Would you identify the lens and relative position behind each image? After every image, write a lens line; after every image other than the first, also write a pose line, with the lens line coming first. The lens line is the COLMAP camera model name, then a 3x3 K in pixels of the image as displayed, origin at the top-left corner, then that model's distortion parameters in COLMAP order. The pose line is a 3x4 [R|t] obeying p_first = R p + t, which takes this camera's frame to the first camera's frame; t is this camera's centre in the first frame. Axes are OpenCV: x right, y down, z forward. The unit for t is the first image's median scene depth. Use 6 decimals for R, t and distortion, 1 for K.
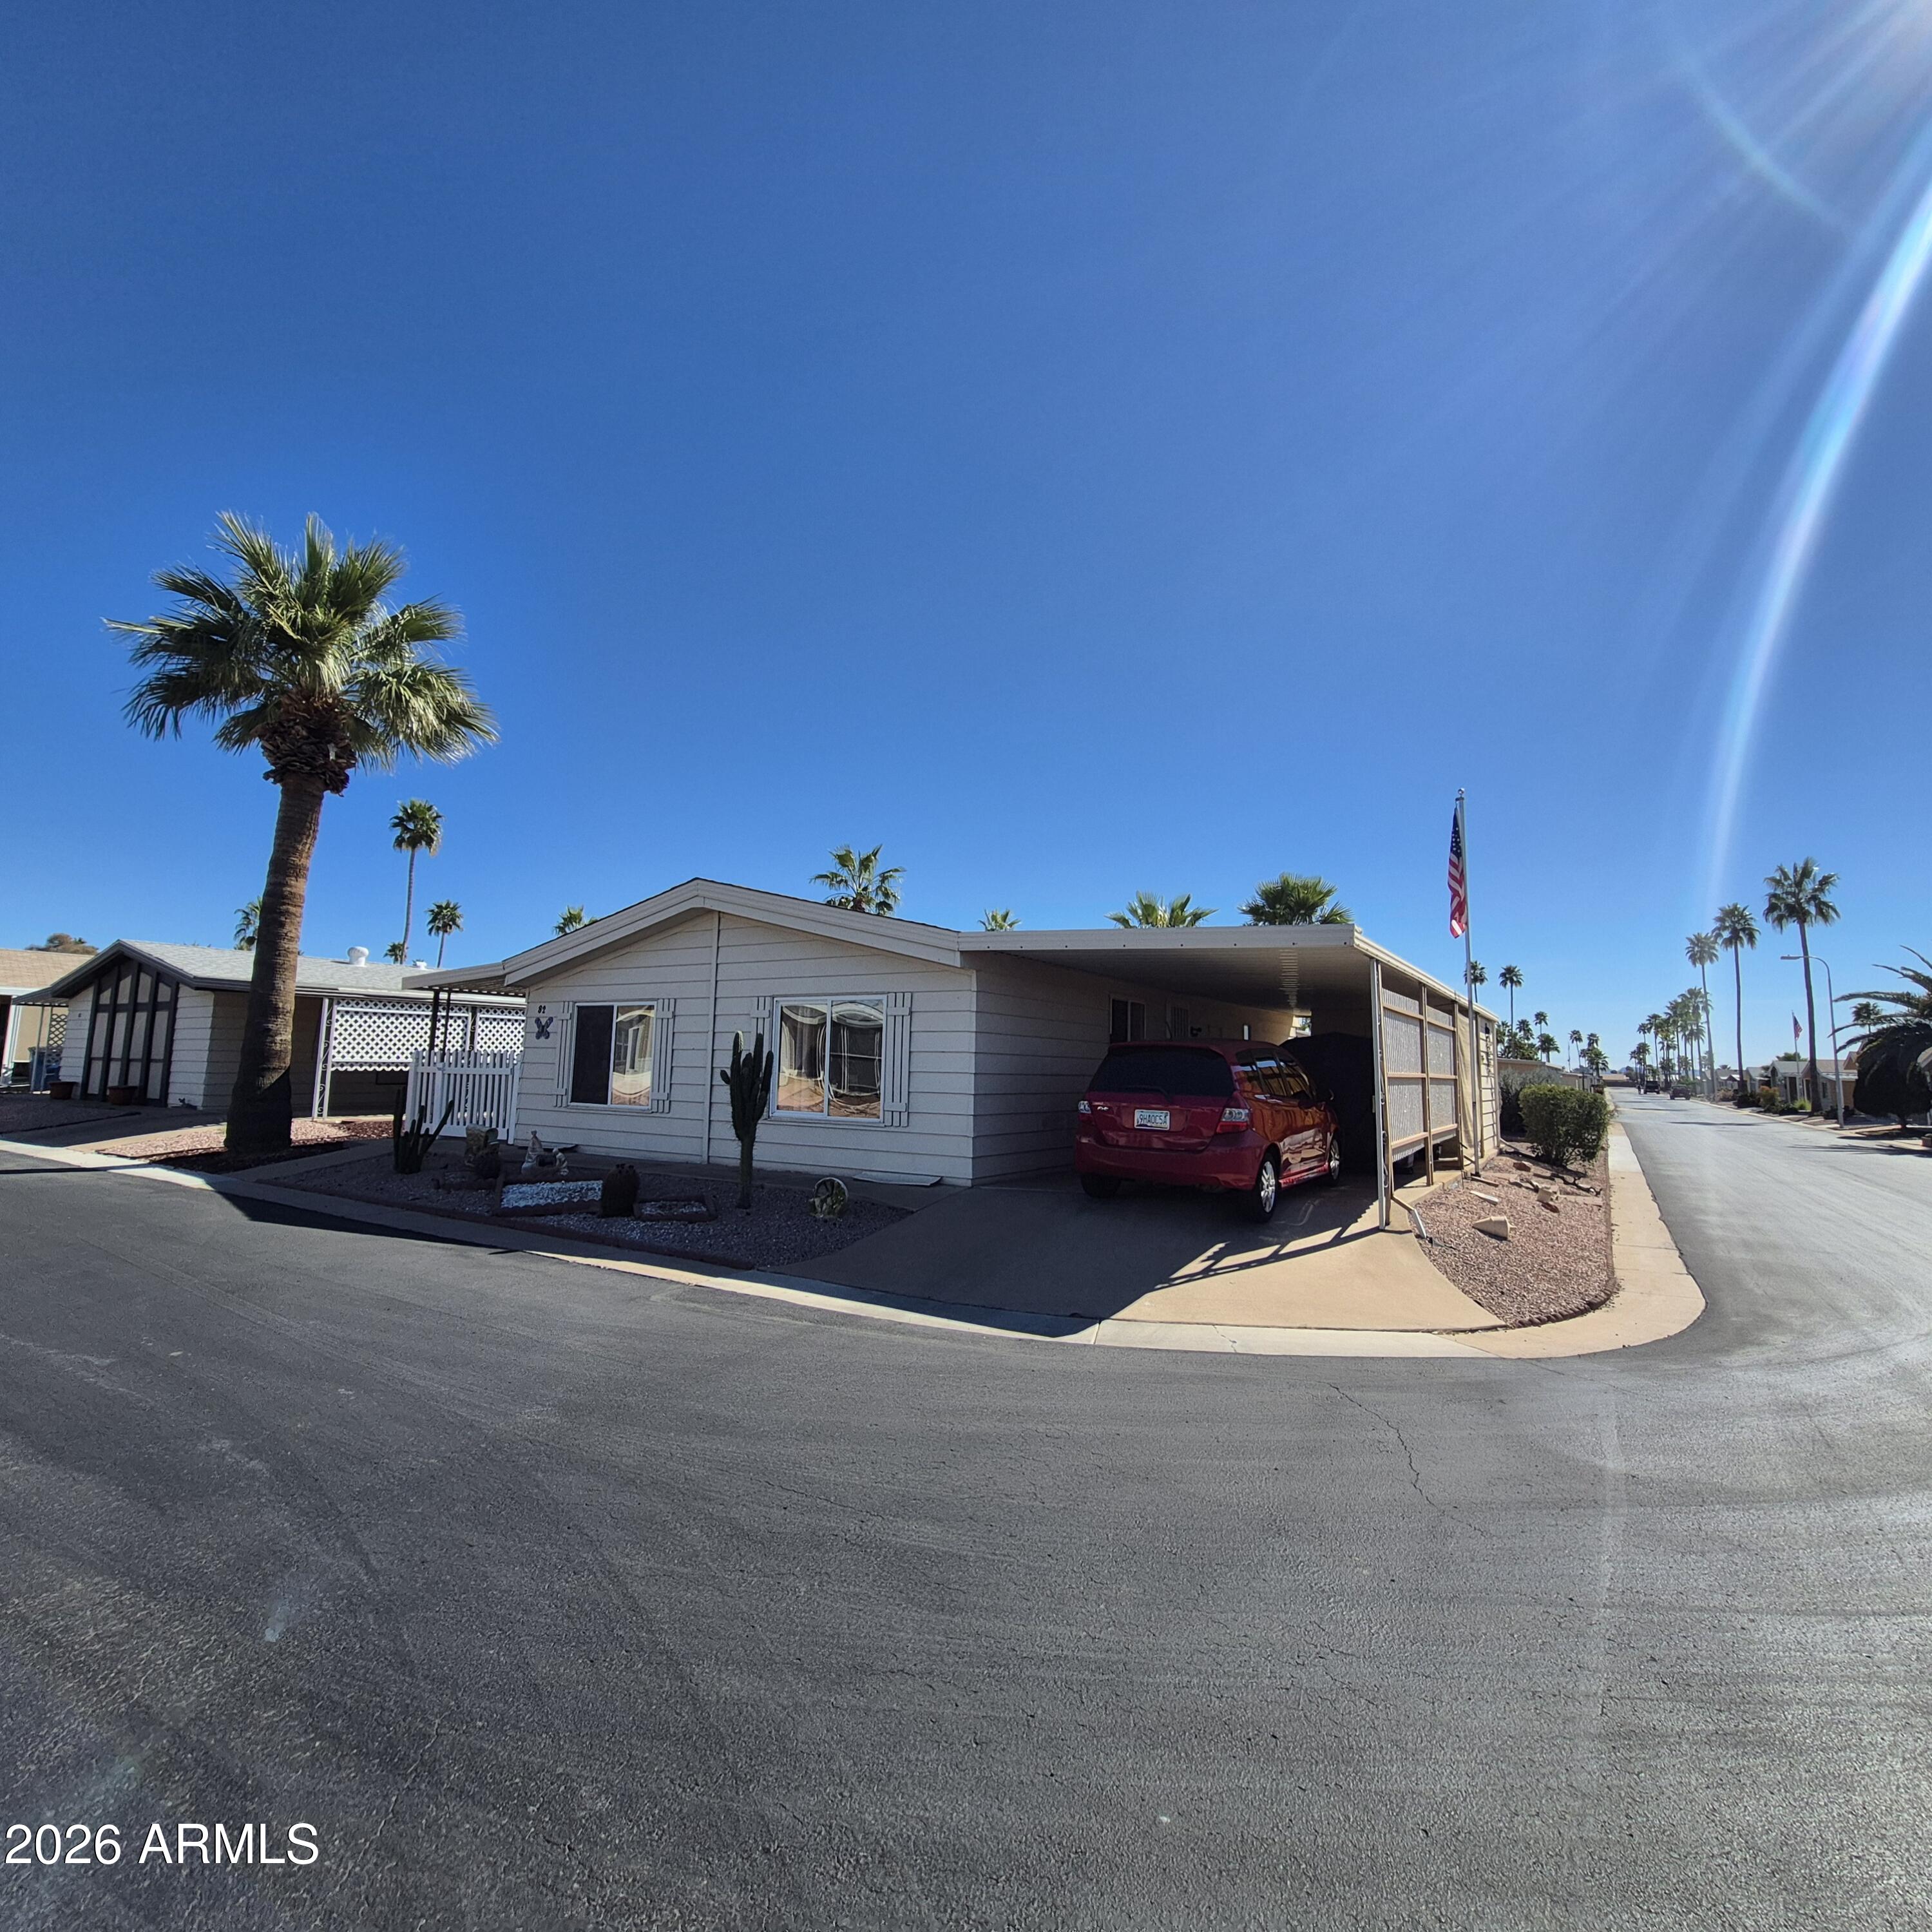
lens RADIAL K [[1009.7, 0, 978.0], [0, 1009.7, 937.7], [0, 0, 1]] dist [0.000752, -0.000271]
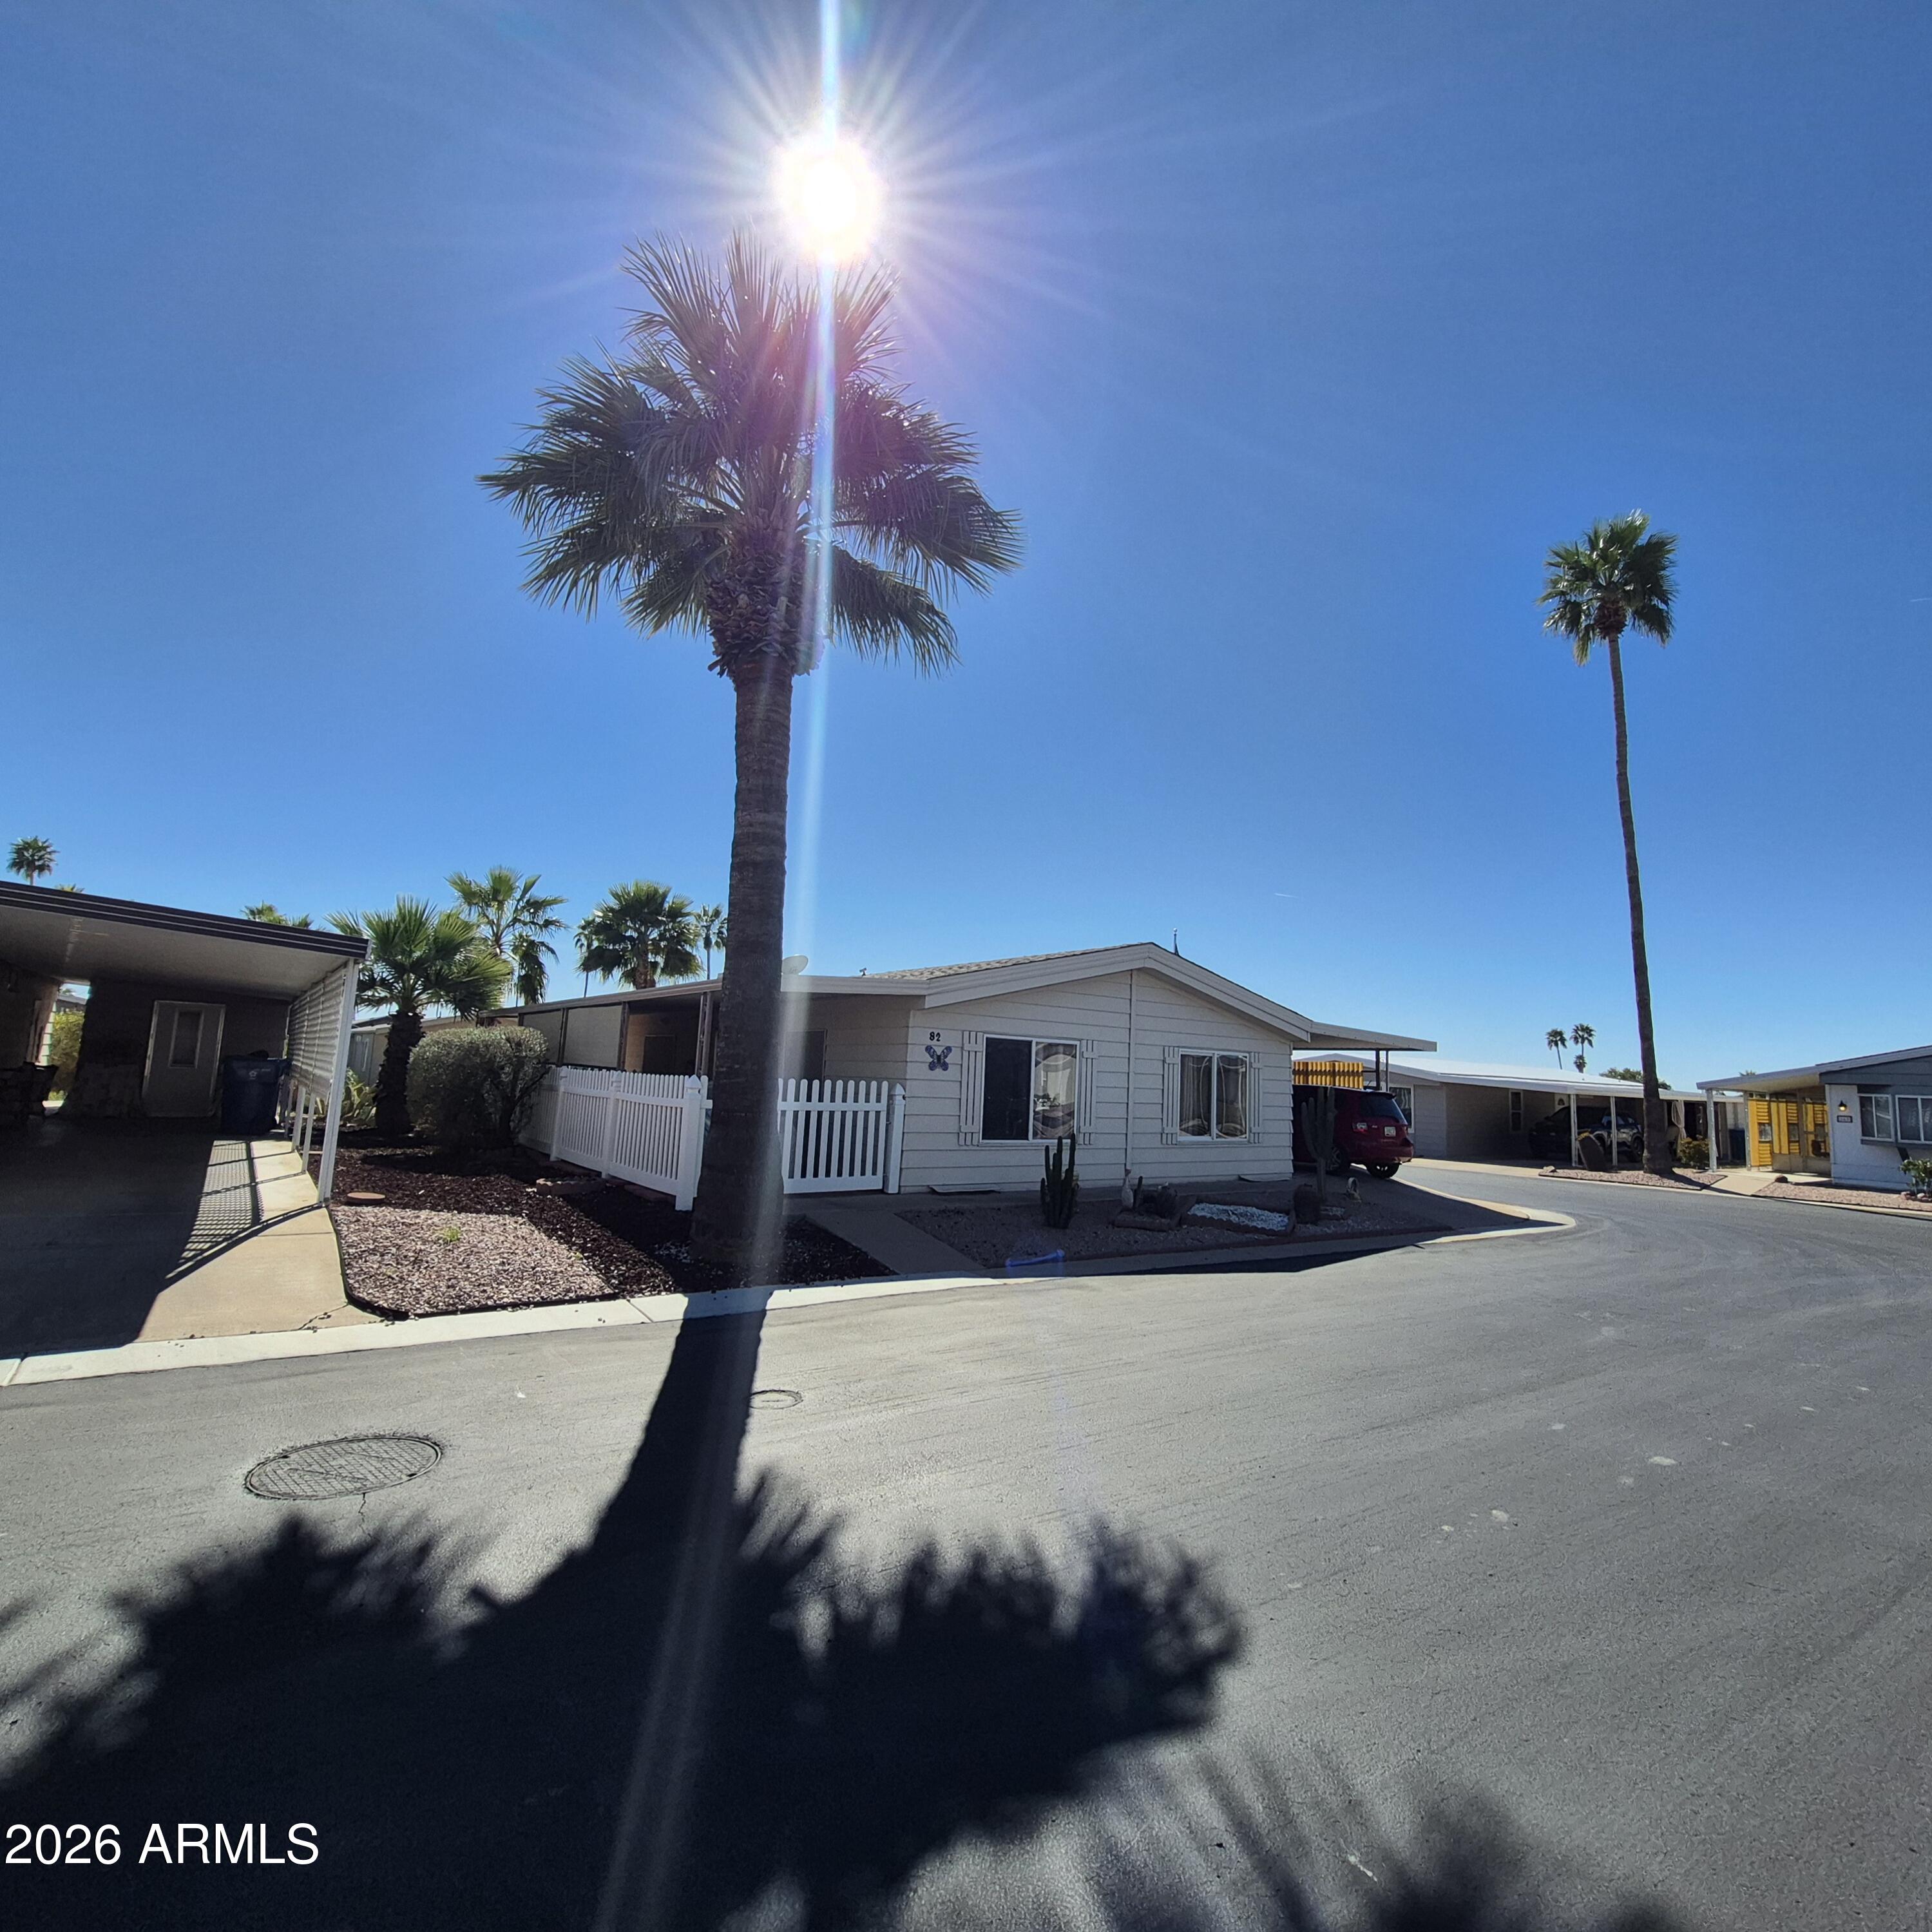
lens RADIAL K [[1009.7, 0, 978.0], [0, 1009.7, 937.7], [0, 0, 1]] dist [0.000752, -0.000271]
pose [[0.381710, 0.122090, 0.916183, -1.688818], [-0.152359, 0.985989, -0.067915, 0.054118], [-0.911638, -0.113665, 0.394964, 0.851584]]
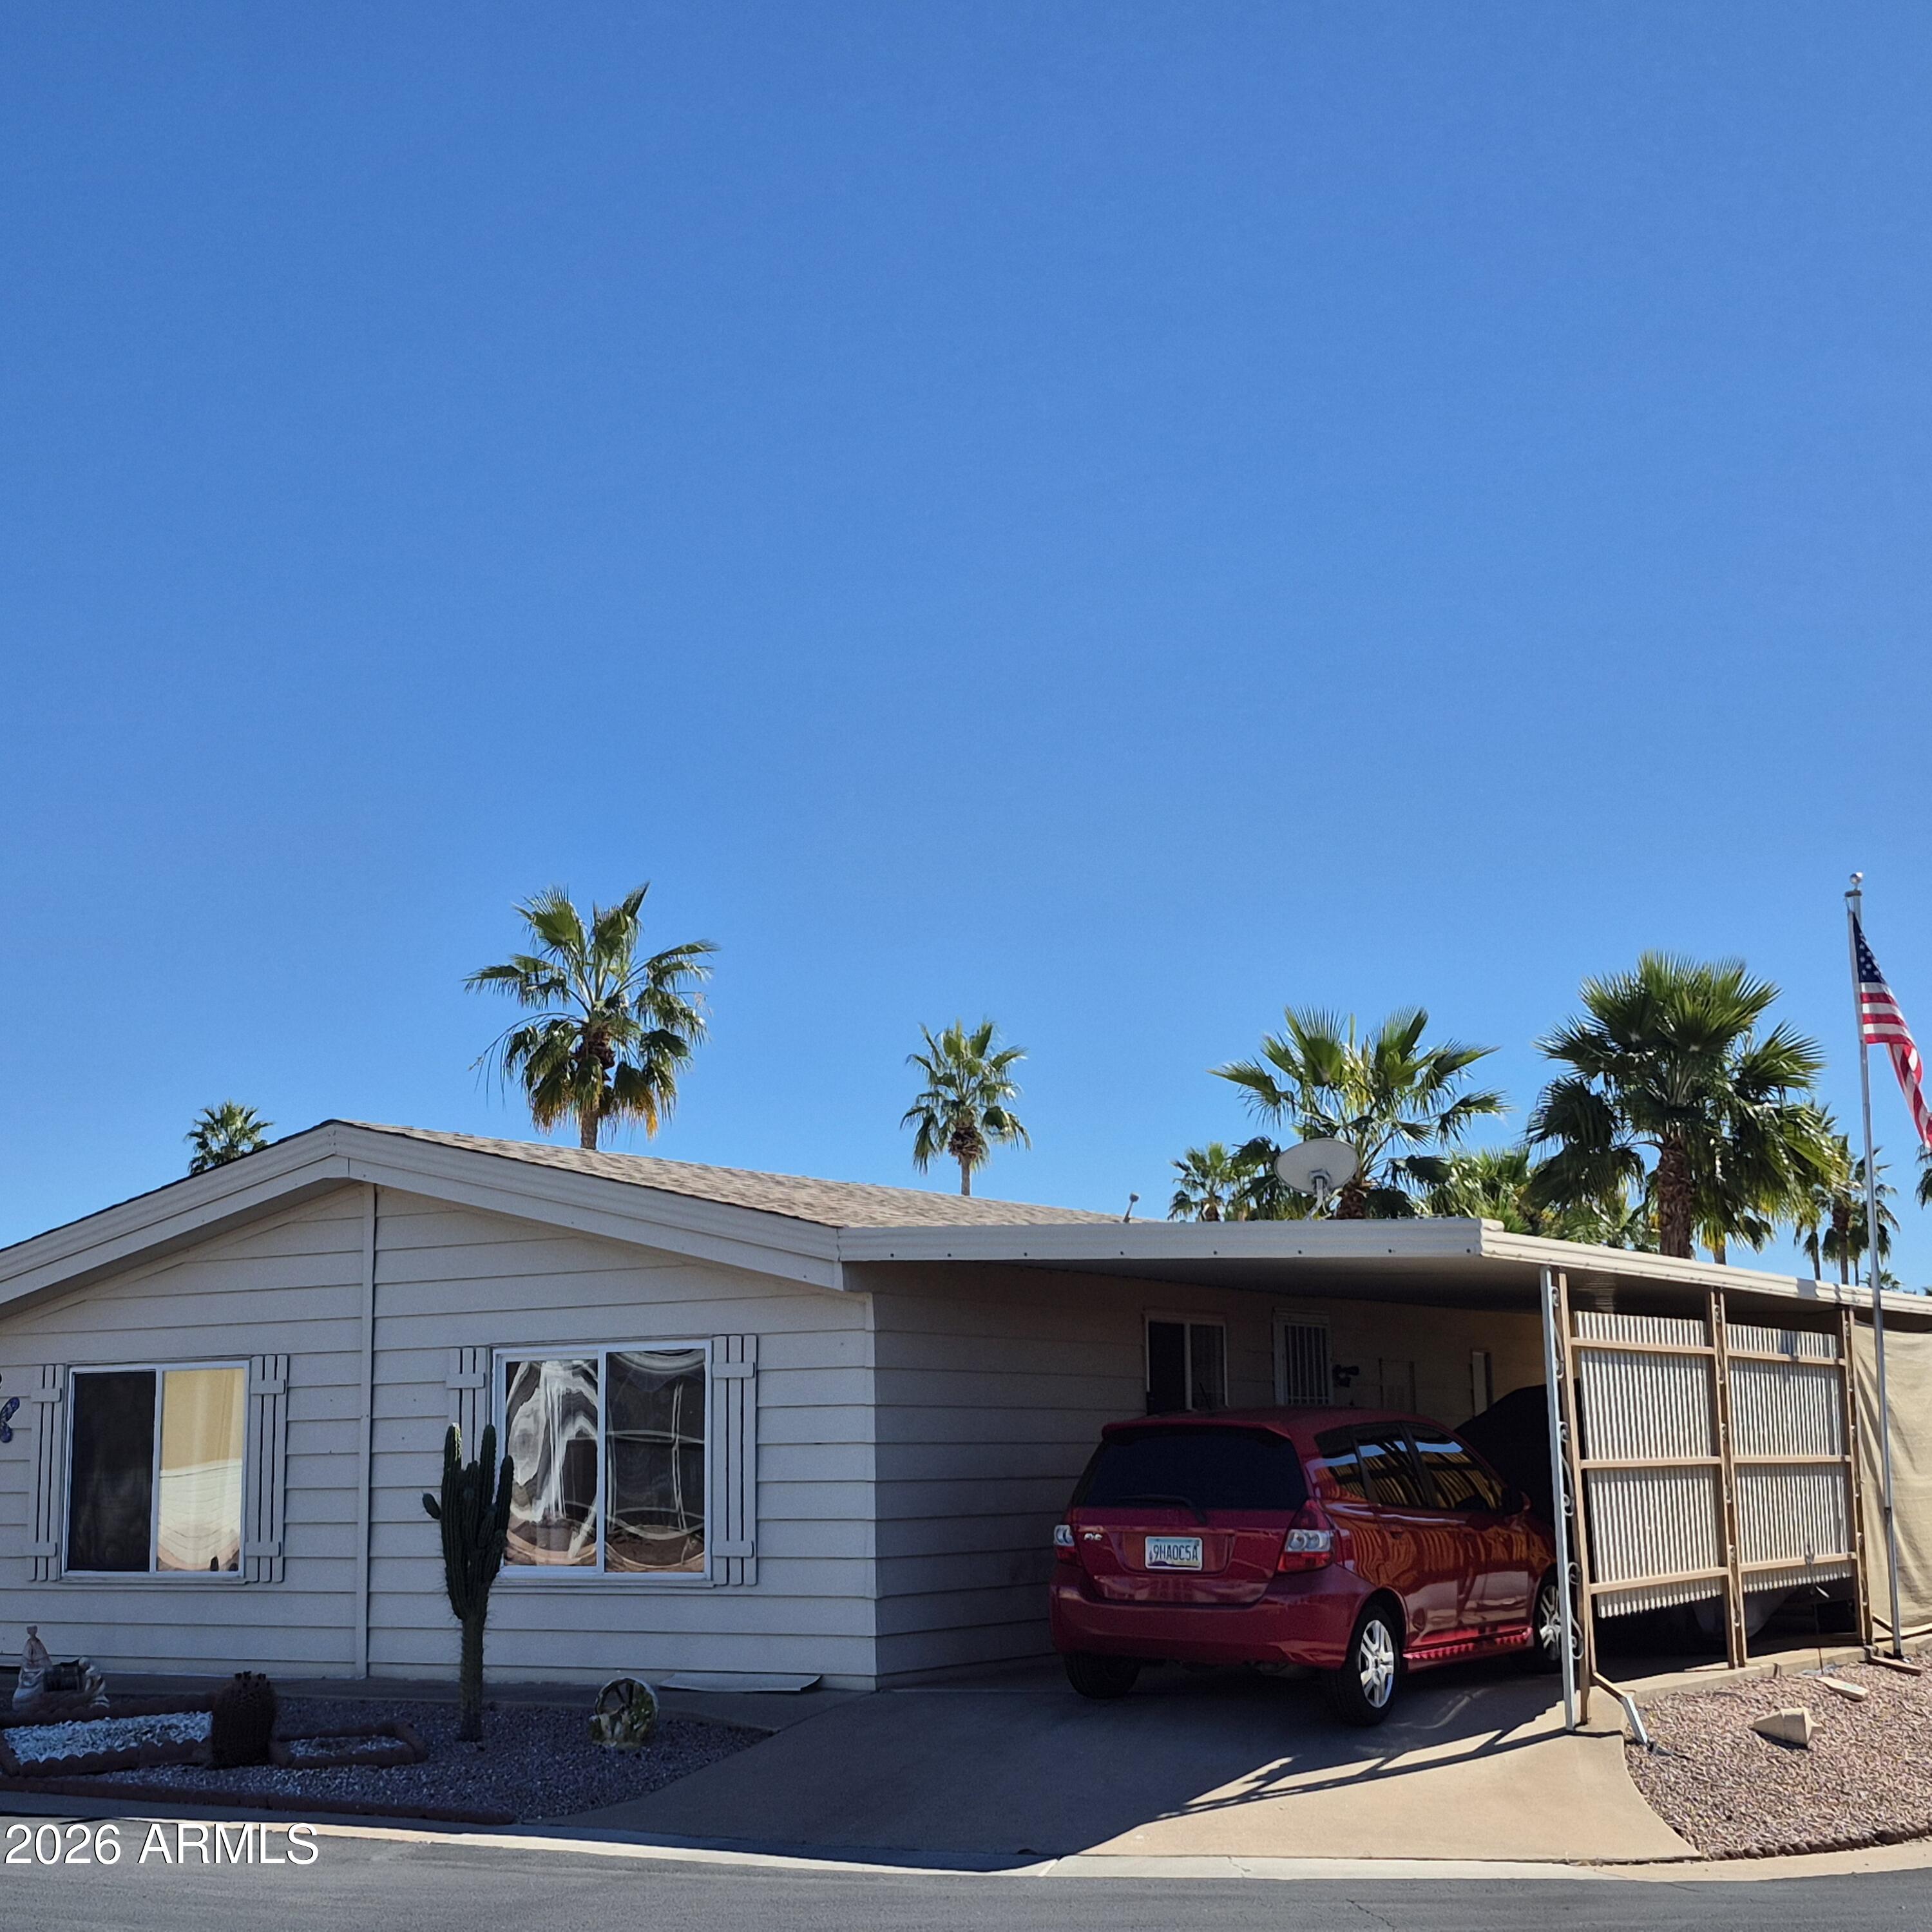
lens RADIAL K [[3024.8, 0, 966.0], [0, 3024.8, 966.0], [0, 0, 1]] dist [0.231880, -0.728895]
pose [[0.999401, -0.031545, 0.014227, 0.031241], [0.031924, 0.999118, -0.027267, -0.101065], [-0.013354, 0.027705, 0.999527, -0.676748]]
